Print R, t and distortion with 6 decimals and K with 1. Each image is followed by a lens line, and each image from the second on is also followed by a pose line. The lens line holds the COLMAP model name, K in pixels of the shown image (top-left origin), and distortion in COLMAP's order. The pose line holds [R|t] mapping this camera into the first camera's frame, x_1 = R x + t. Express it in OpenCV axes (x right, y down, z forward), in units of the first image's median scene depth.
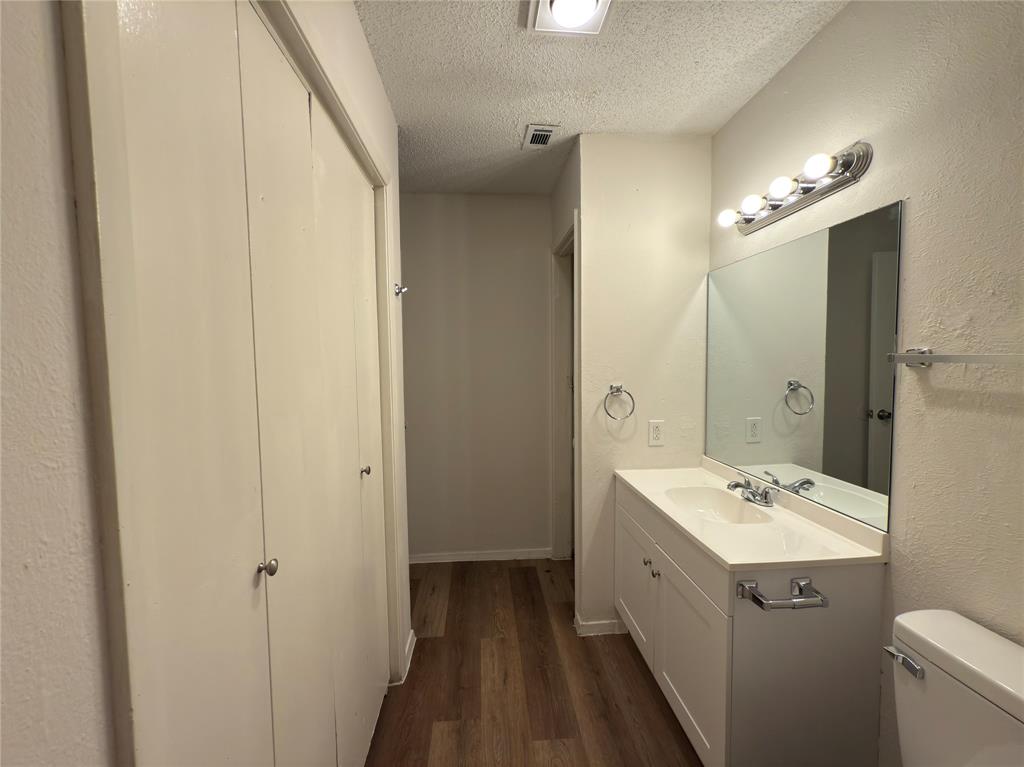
lens RADIAL K [[409.9, 0, 511.9], [0, 409.9, 382.1], [0, 0, 1]] dist [0.001972, 0.000074]
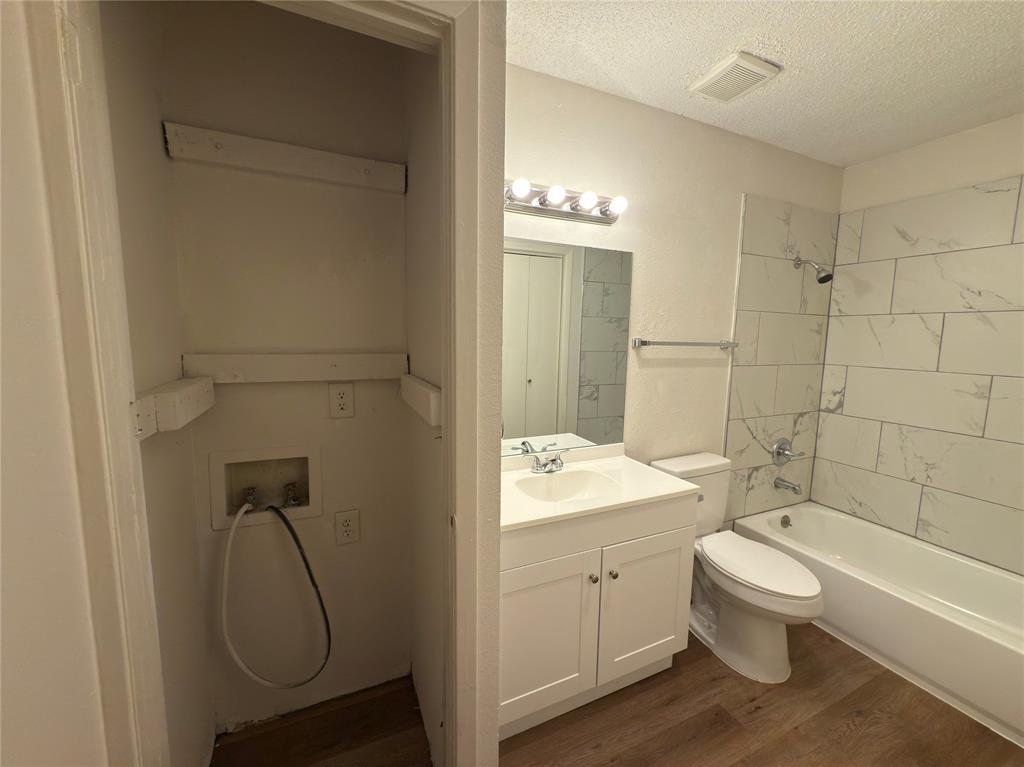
lens RADIAL K [[409.9, 0, 512.8], [0, 409.9, 387.3], [0, 0, 1]] dist [0.001972, 0.000074]
pose [[-0.332836, -0.099566, 0.937714, -0.574442], [0.051330, 0.991023, 0.123445, -0.113475], [-0.941587, 0.089219, -0.324737, 2.079188]]
